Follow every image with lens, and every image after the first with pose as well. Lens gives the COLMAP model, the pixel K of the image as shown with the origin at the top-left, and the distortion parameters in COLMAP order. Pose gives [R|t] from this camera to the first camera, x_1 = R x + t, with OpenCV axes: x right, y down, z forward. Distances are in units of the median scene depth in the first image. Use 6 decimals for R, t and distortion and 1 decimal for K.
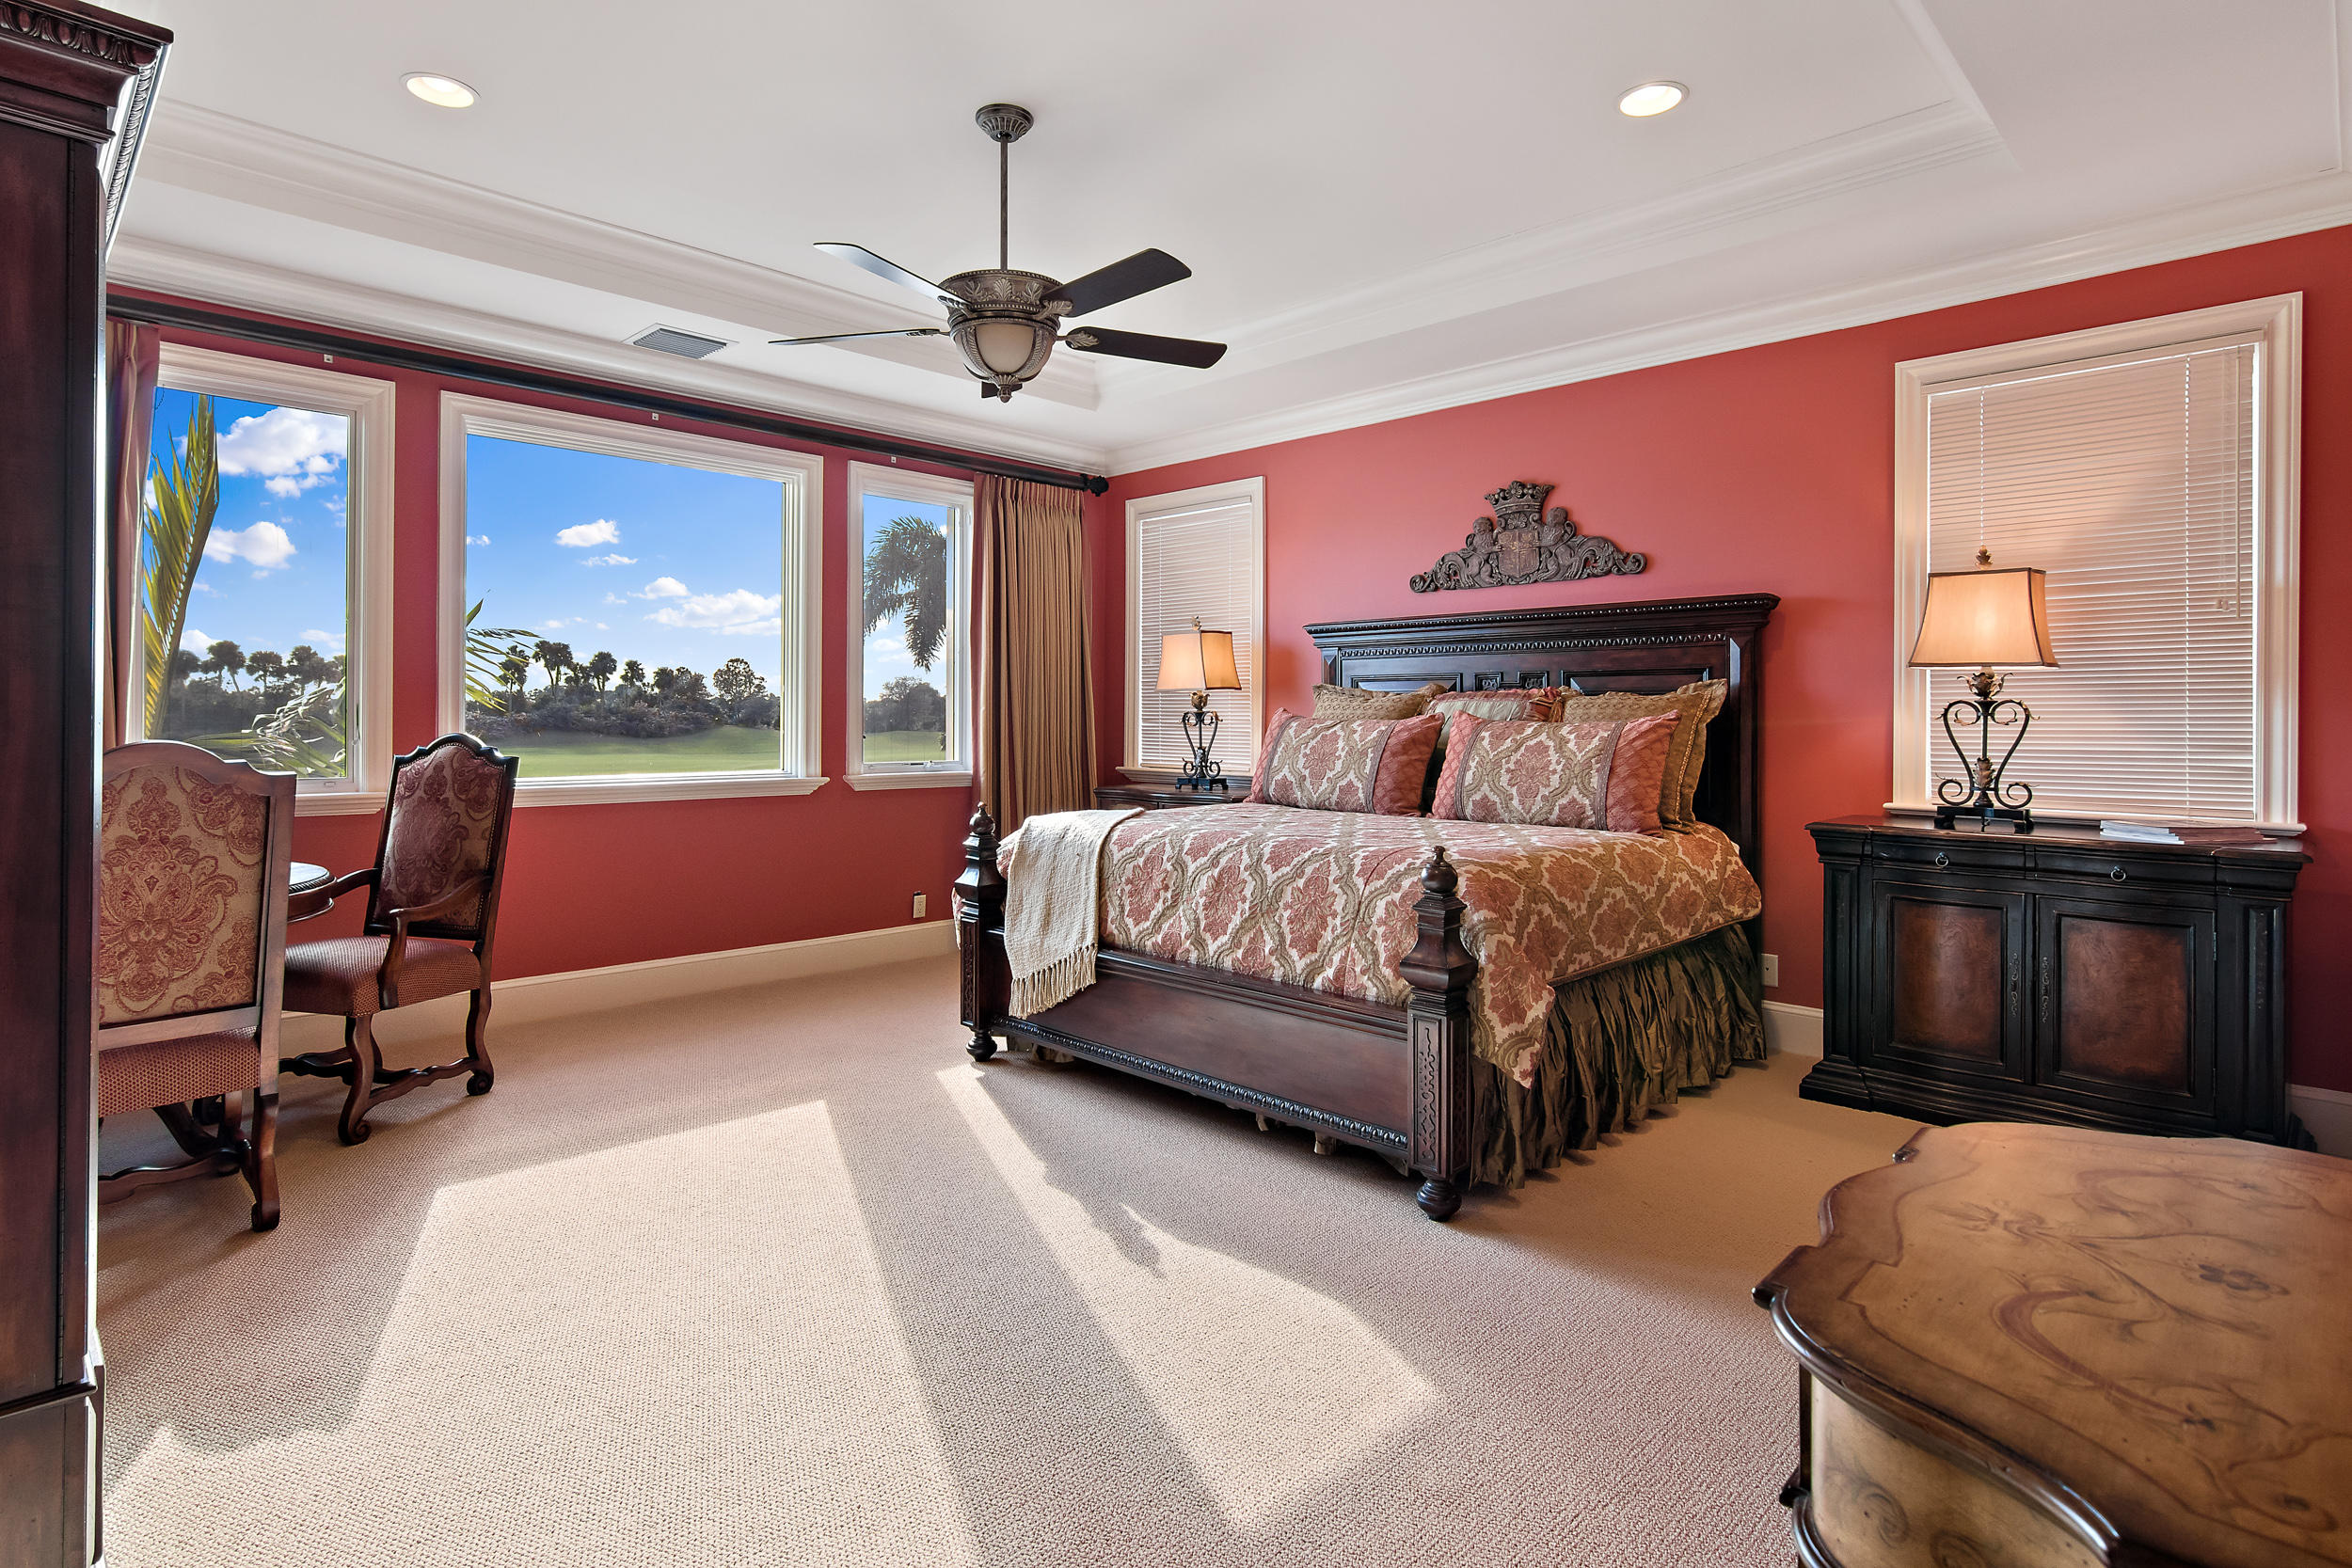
lens RADIAL K [[1195.5, 0, 1162.6], [0, 1195.5, 772.2], [0, 0, 1]] dist [0.002621, 0.001331]
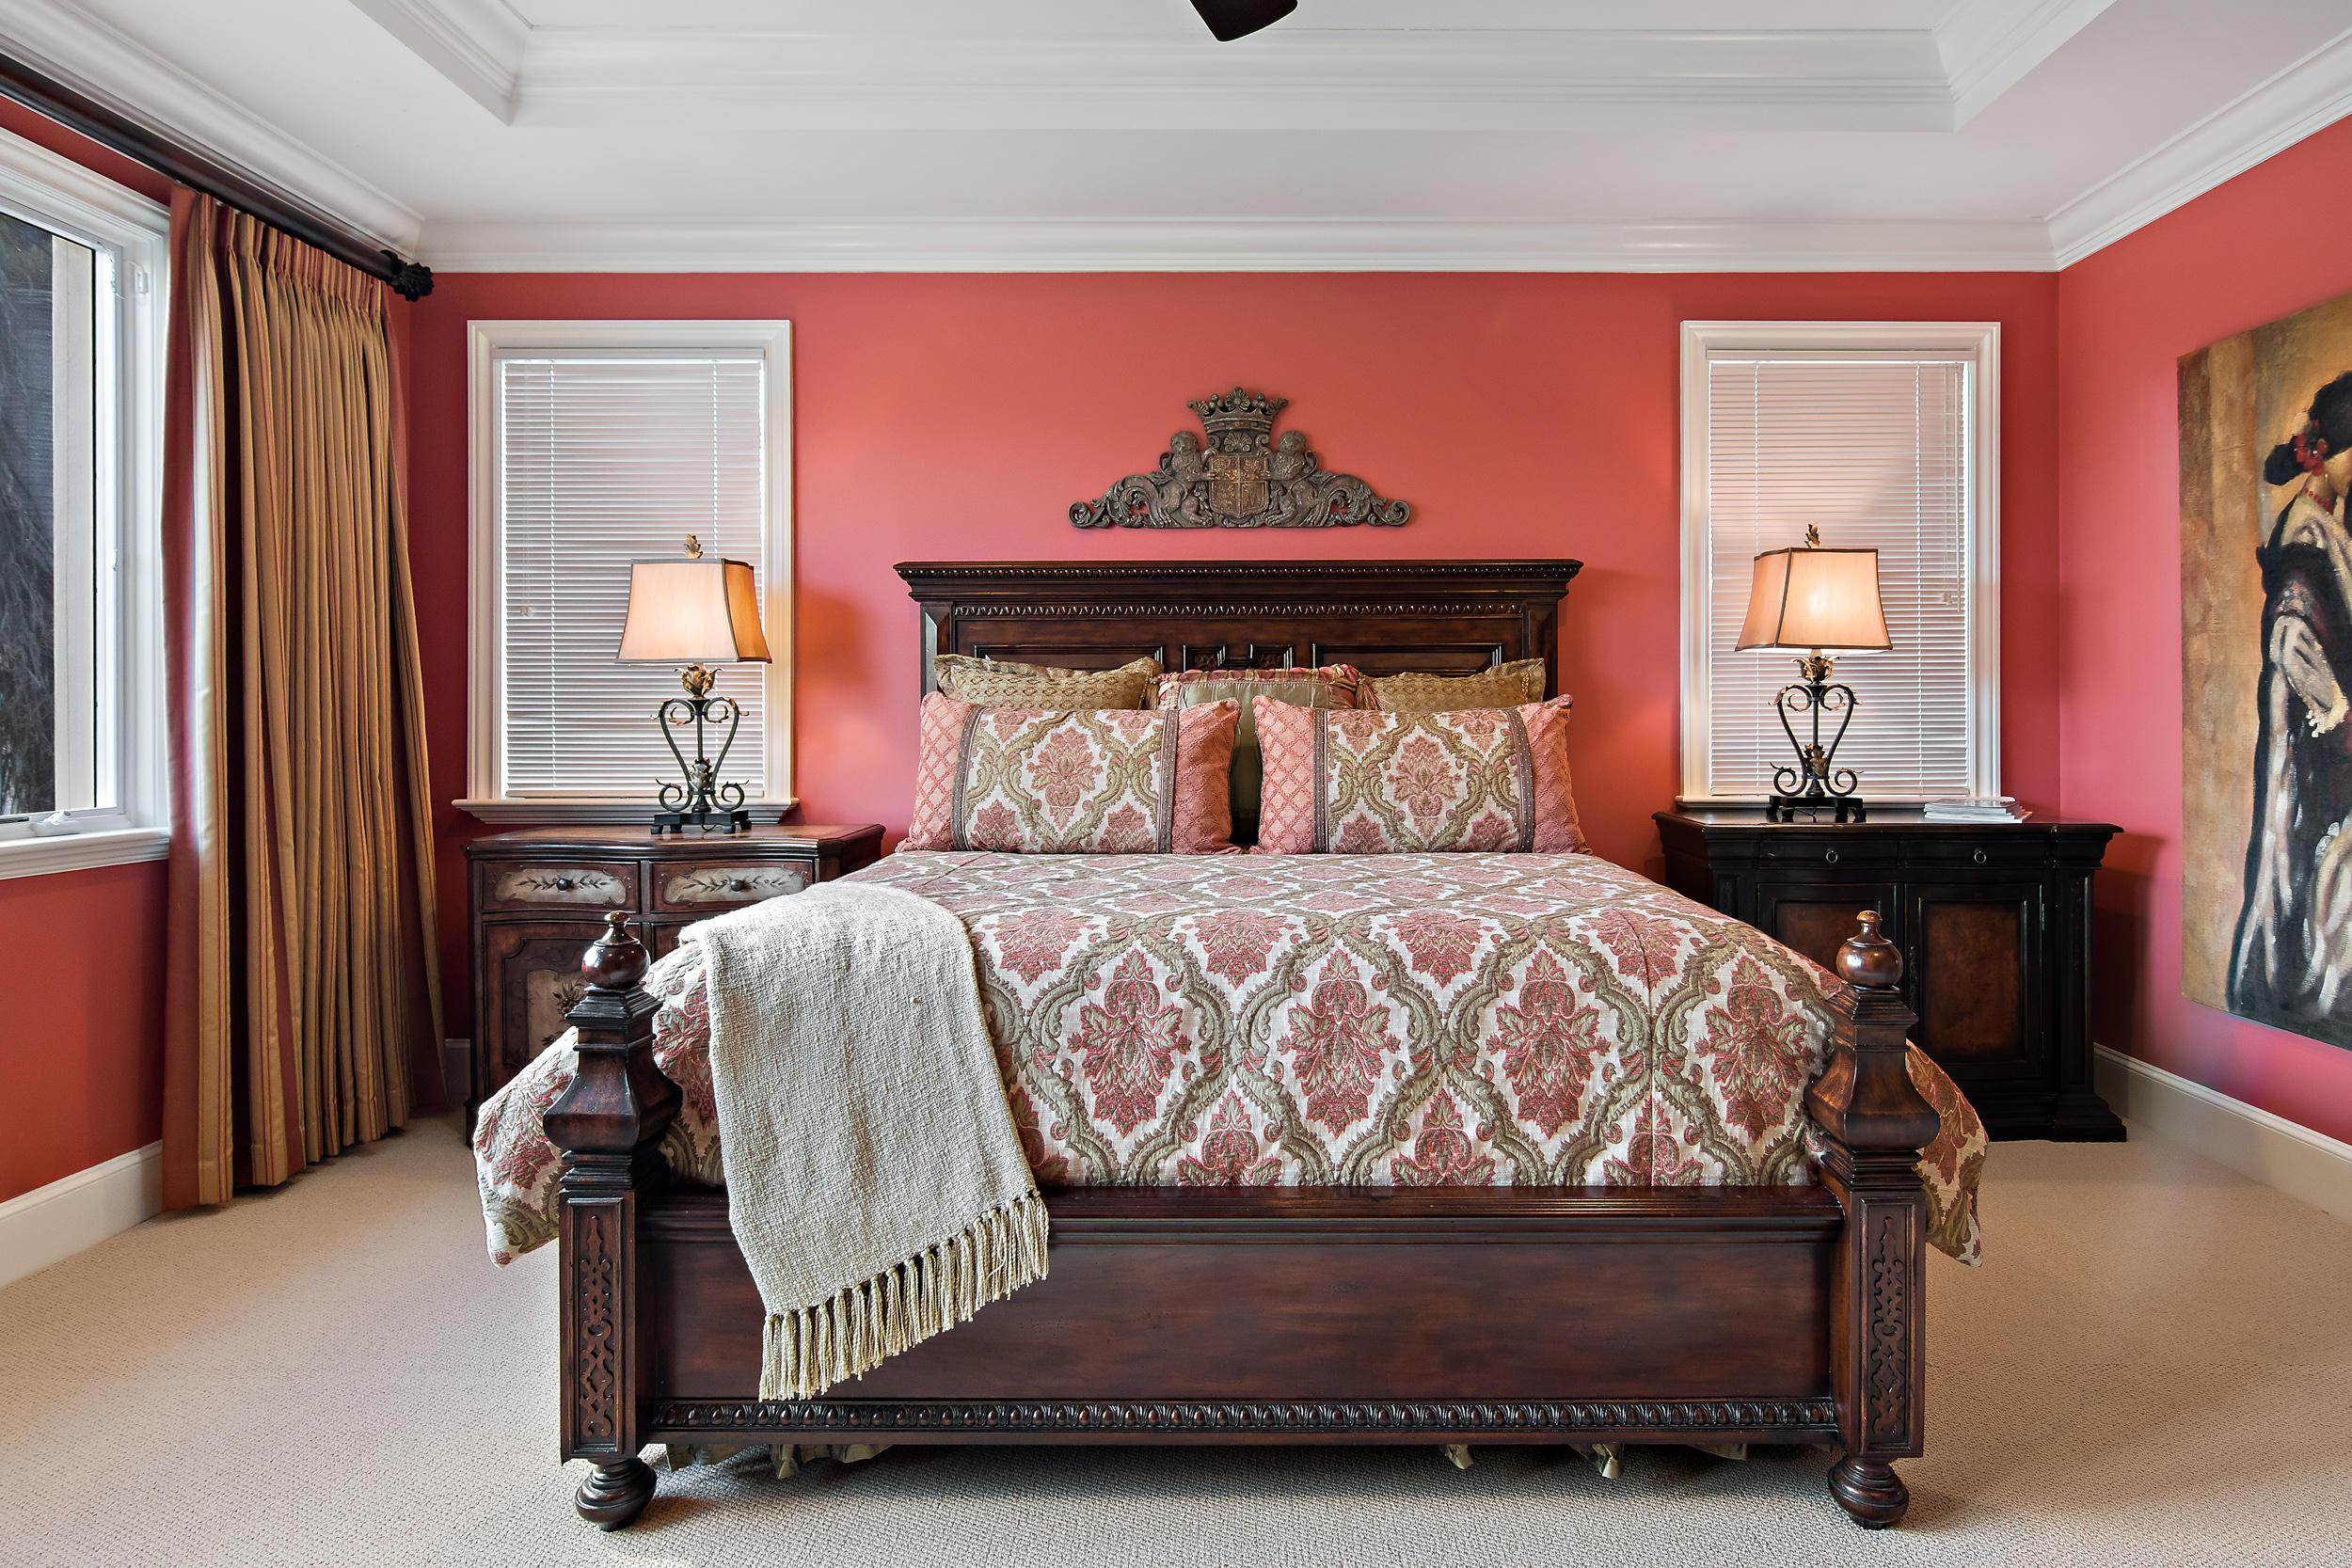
lens RADIAL K [[1260.3, 0, 1209.5], [0, 1260.3, 733.1], [0, 0, 1]] dist [0.004120, 0.000556]
pose [[0.705607, -0.018789, 0.708354, -0.352224], [0.038324, 0.999197, -0.011672, -0.026531], [-0.707567, 0.035383, 0.705760, 0.596194]]
